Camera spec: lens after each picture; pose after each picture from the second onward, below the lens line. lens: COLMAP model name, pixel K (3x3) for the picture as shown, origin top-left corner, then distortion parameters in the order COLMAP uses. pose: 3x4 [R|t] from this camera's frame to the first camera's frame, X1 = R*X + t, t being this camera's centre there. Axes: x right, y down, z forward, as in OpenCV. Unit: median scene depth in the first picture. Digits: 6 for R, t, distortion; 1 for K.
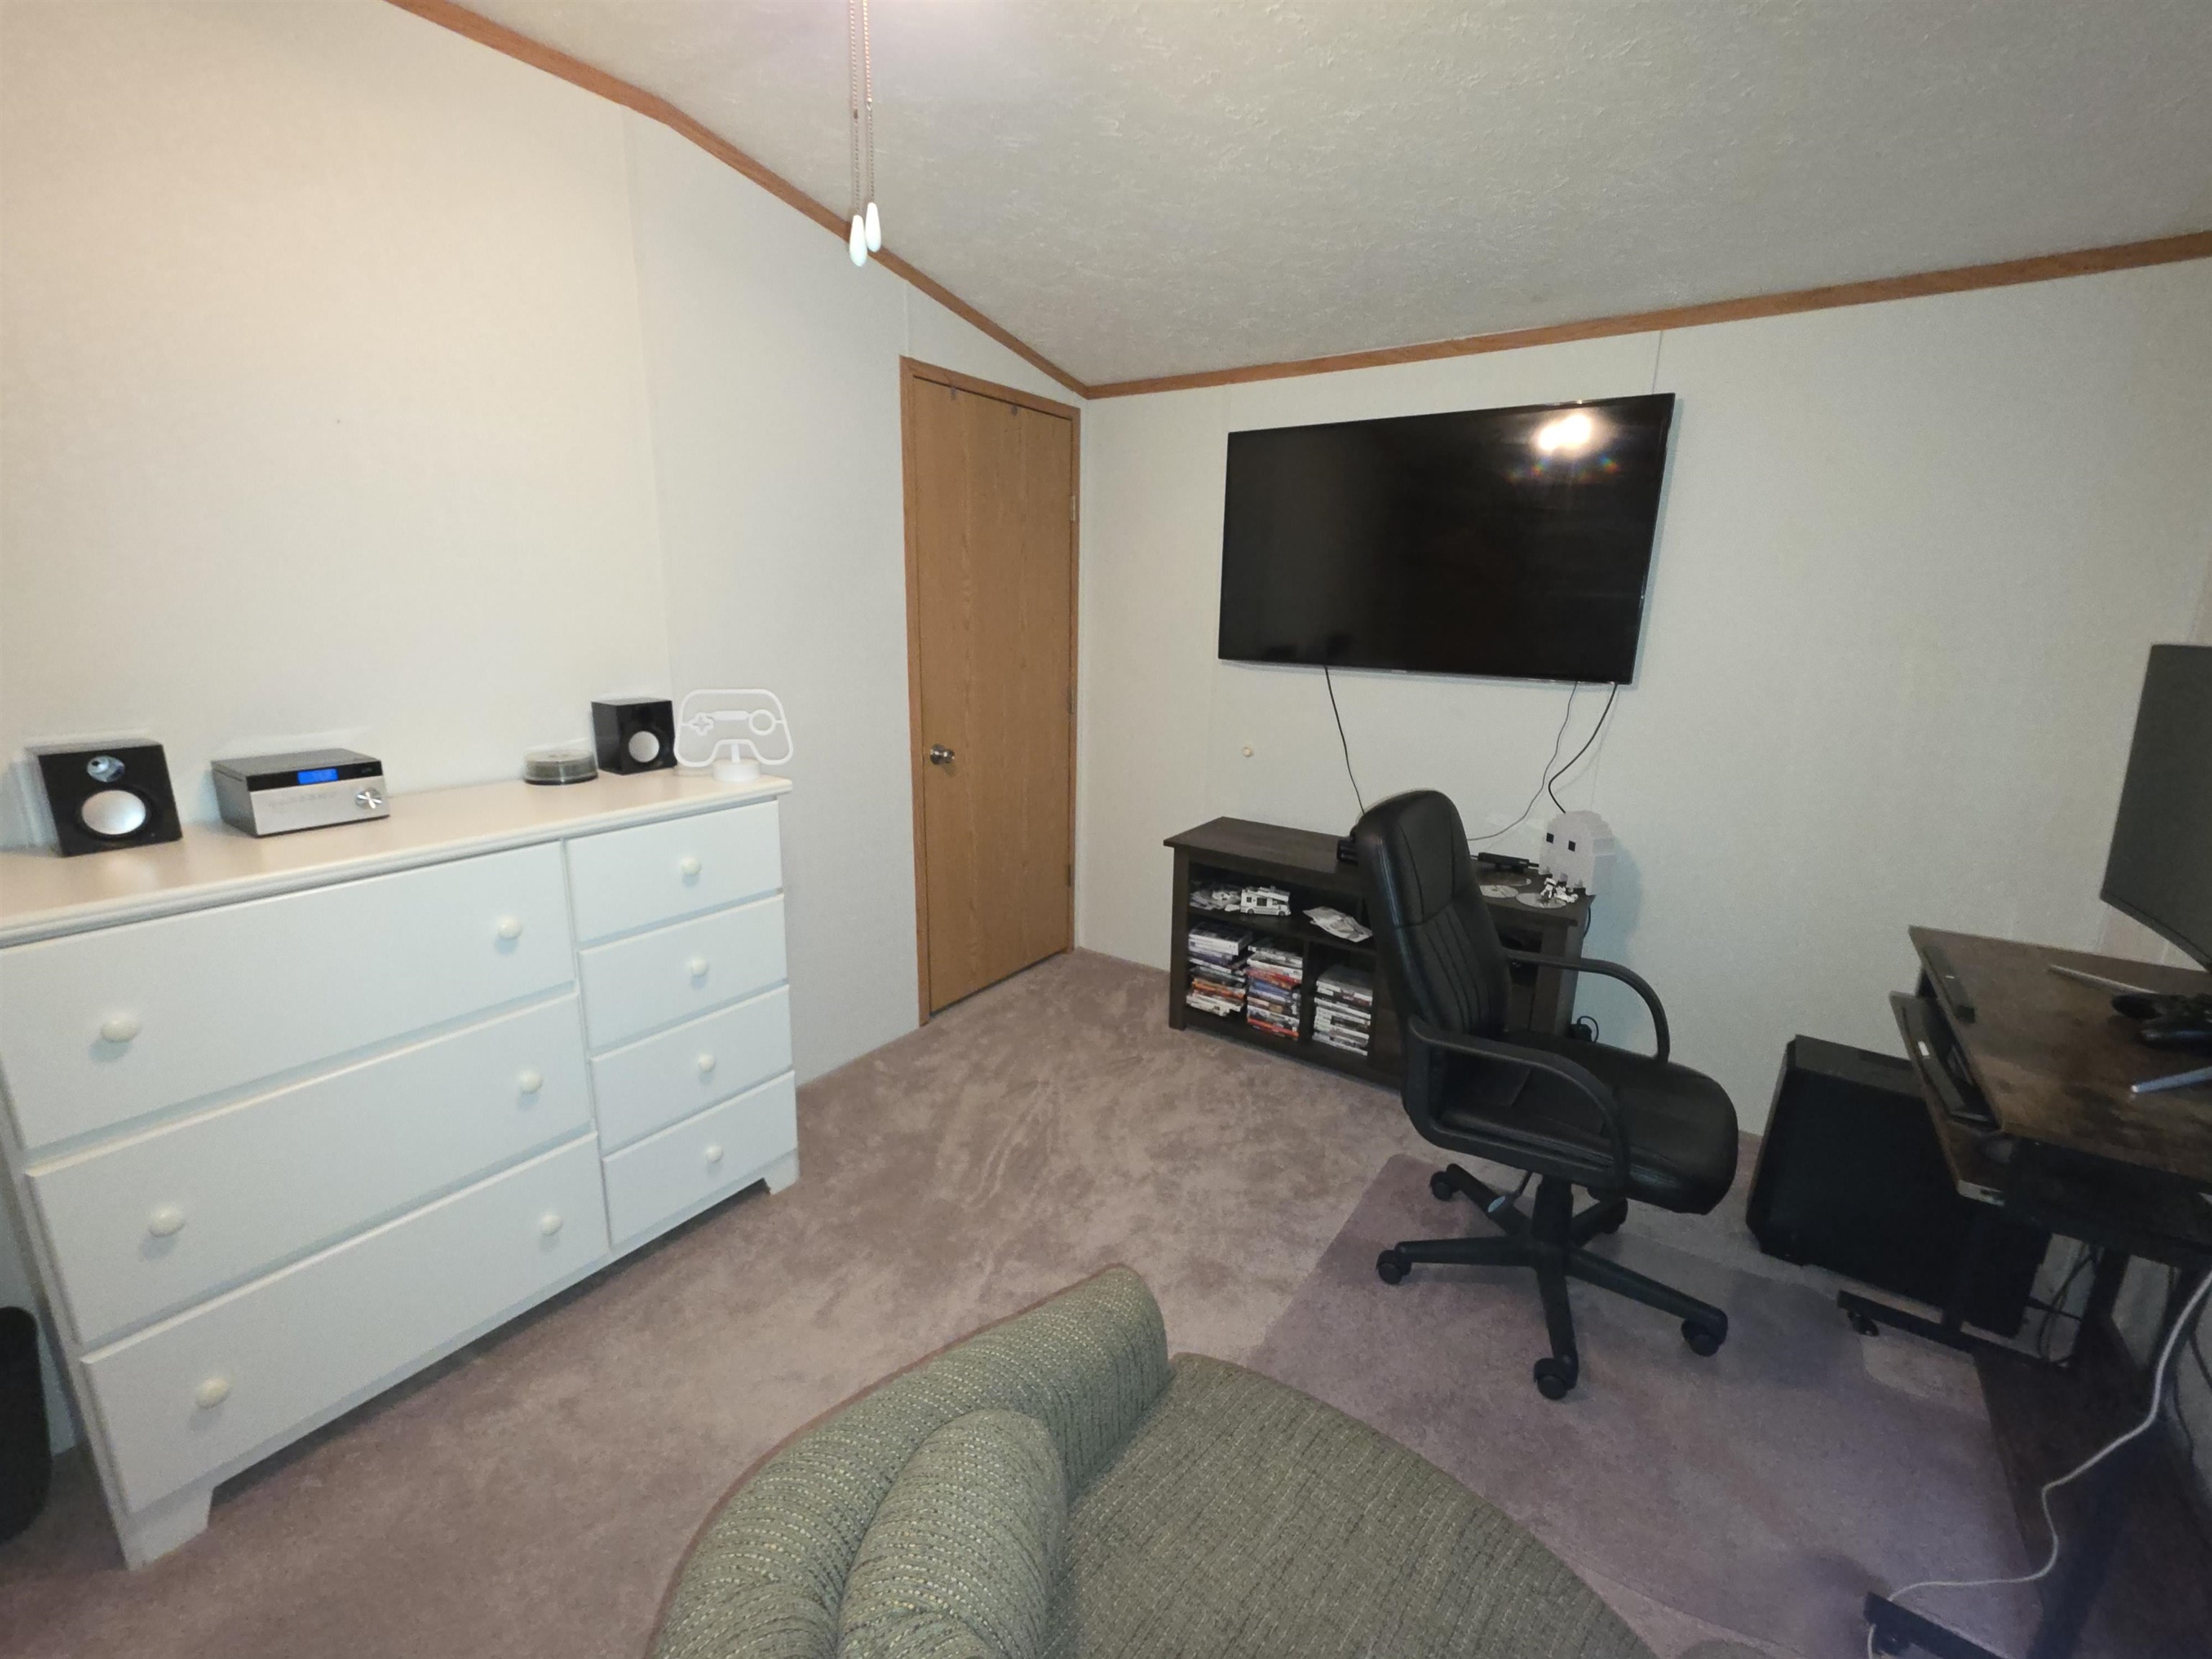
lens RADIAL K [[903.0, 0, 1105.7], [0, 903.0, 818.9], [0, 0, 1]] dist [-0.010555, 0.000139]
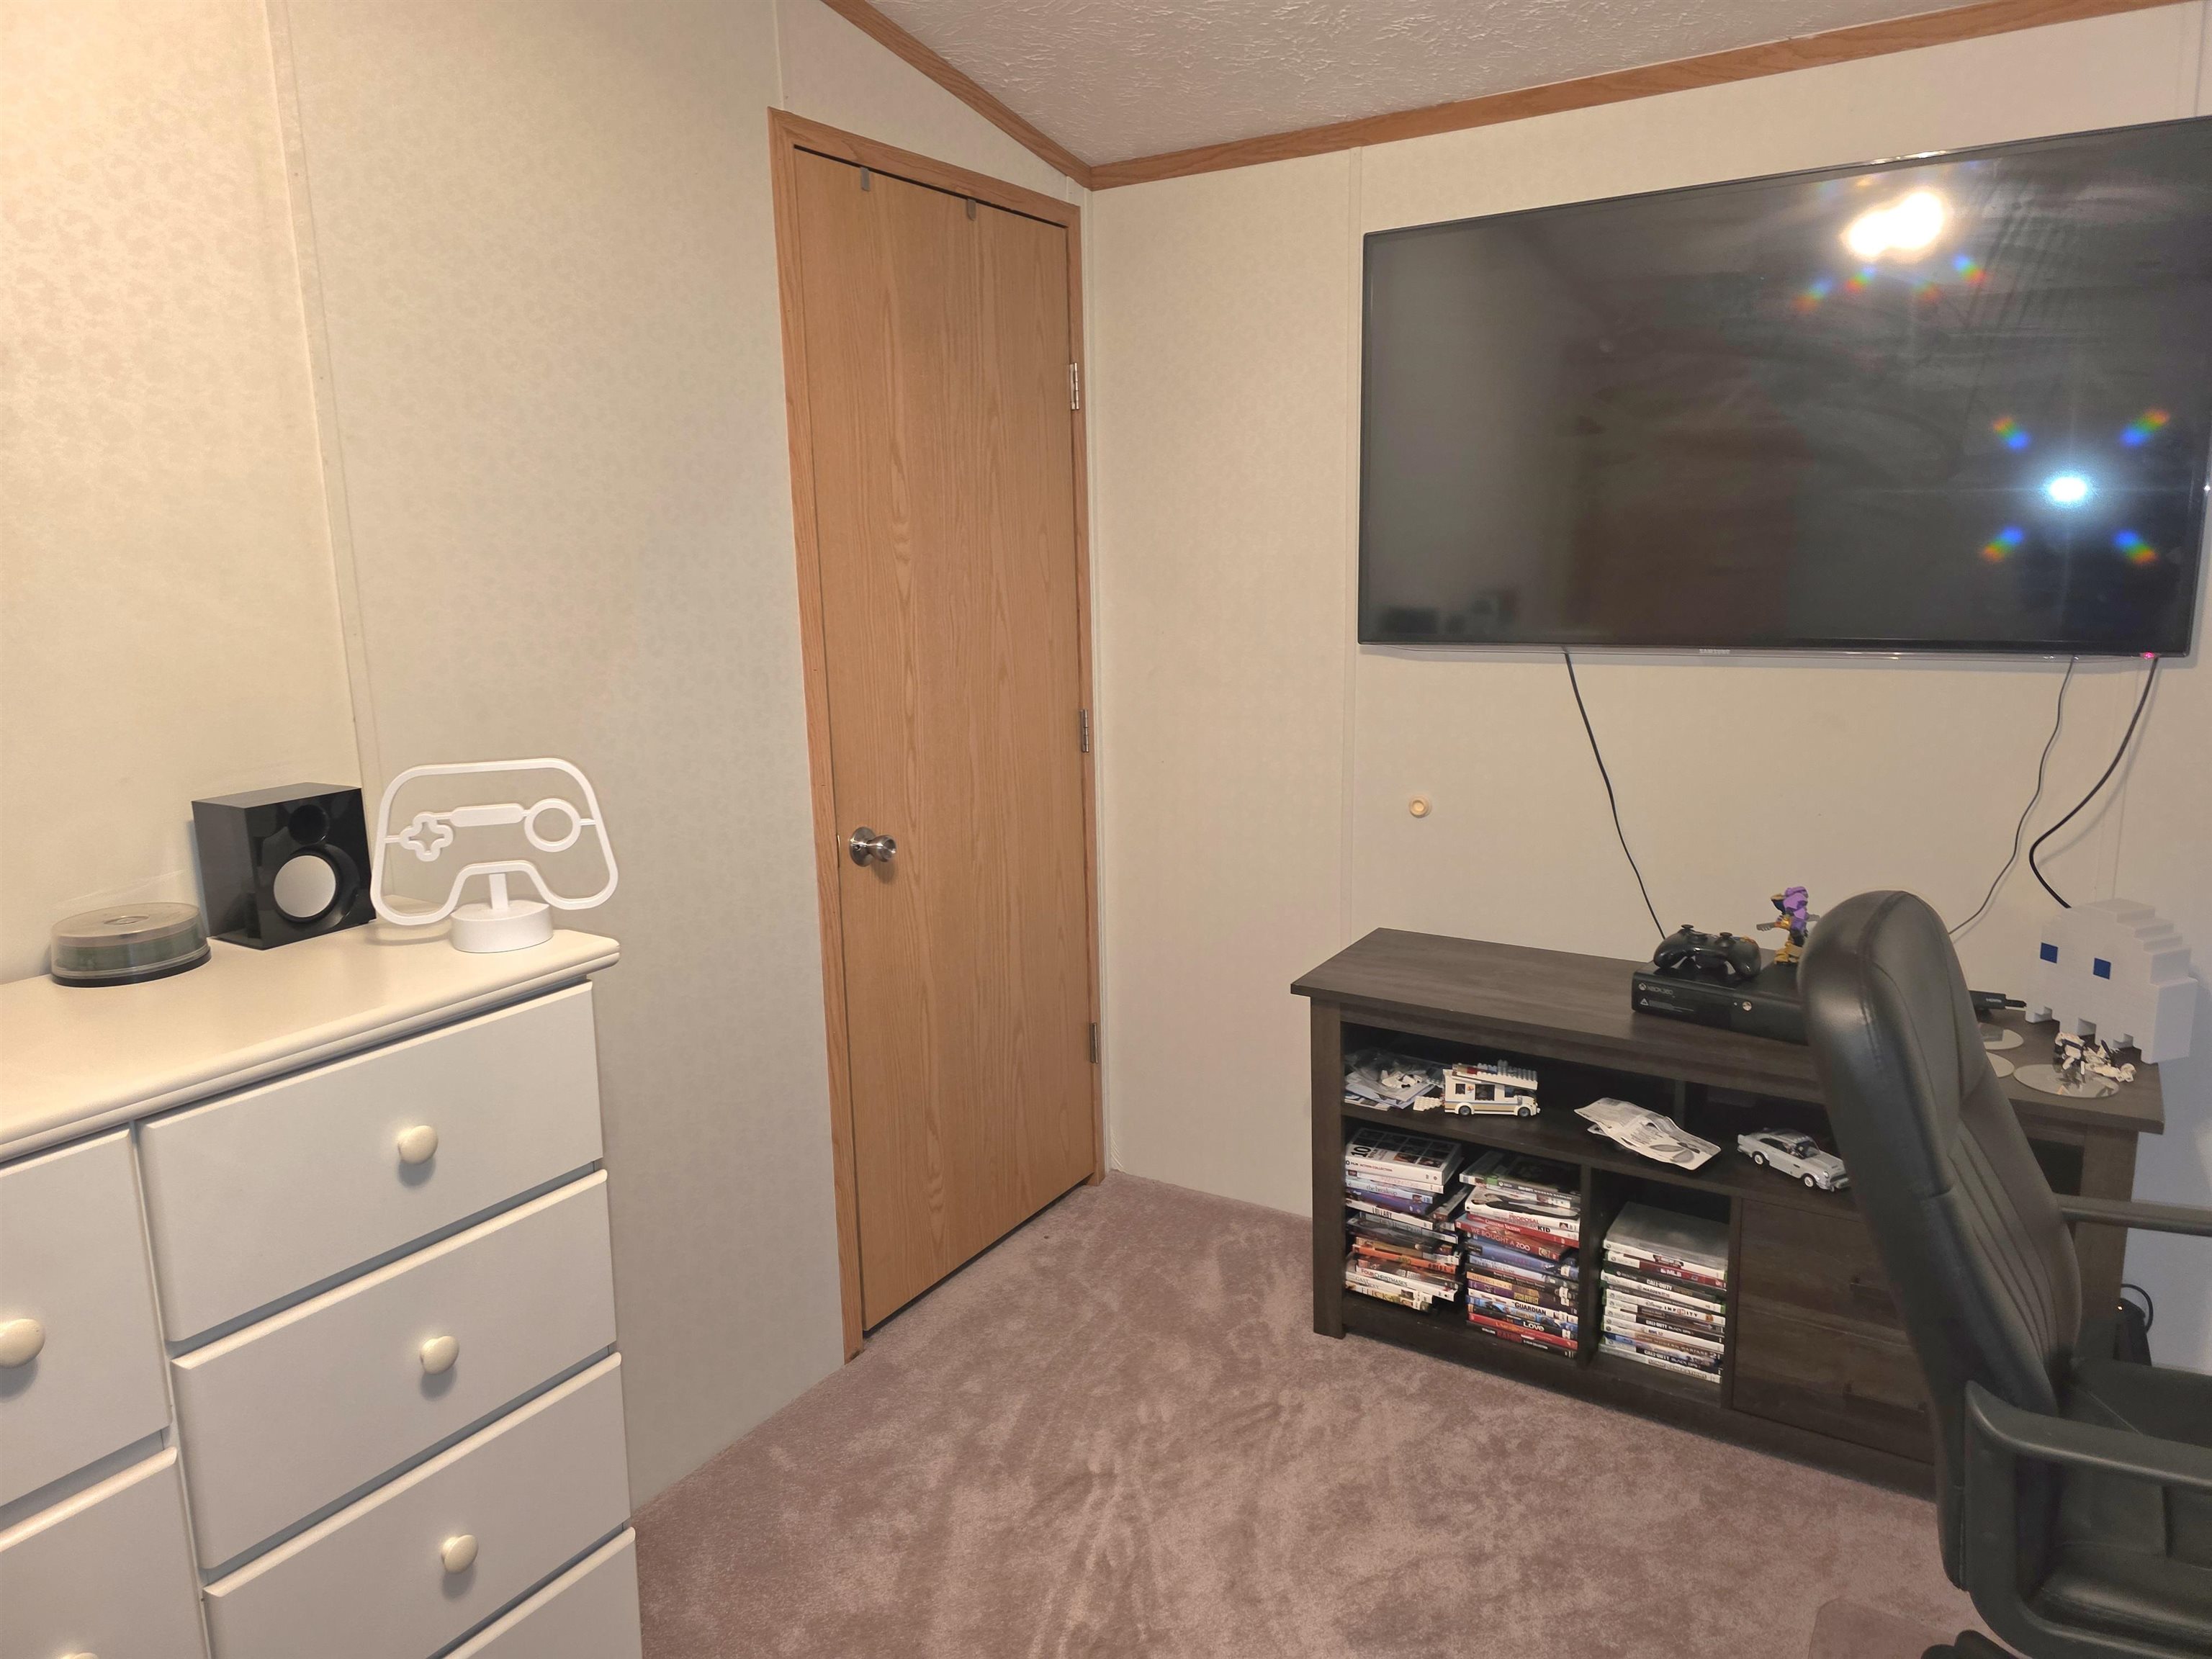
lens RADIAL K [[1486.3, 0, 1111.6], [0, 1486.3, 828.0], [0, 0, 1]] dist [0.057934, -0.055616]
pose [[0.998267, -0.050962, 0.029441, -0.069205], [0.052355, 0.997442, -0.048666, -0.034128], [-0.026886, 0.050123, 0.998381, 0.120799]]
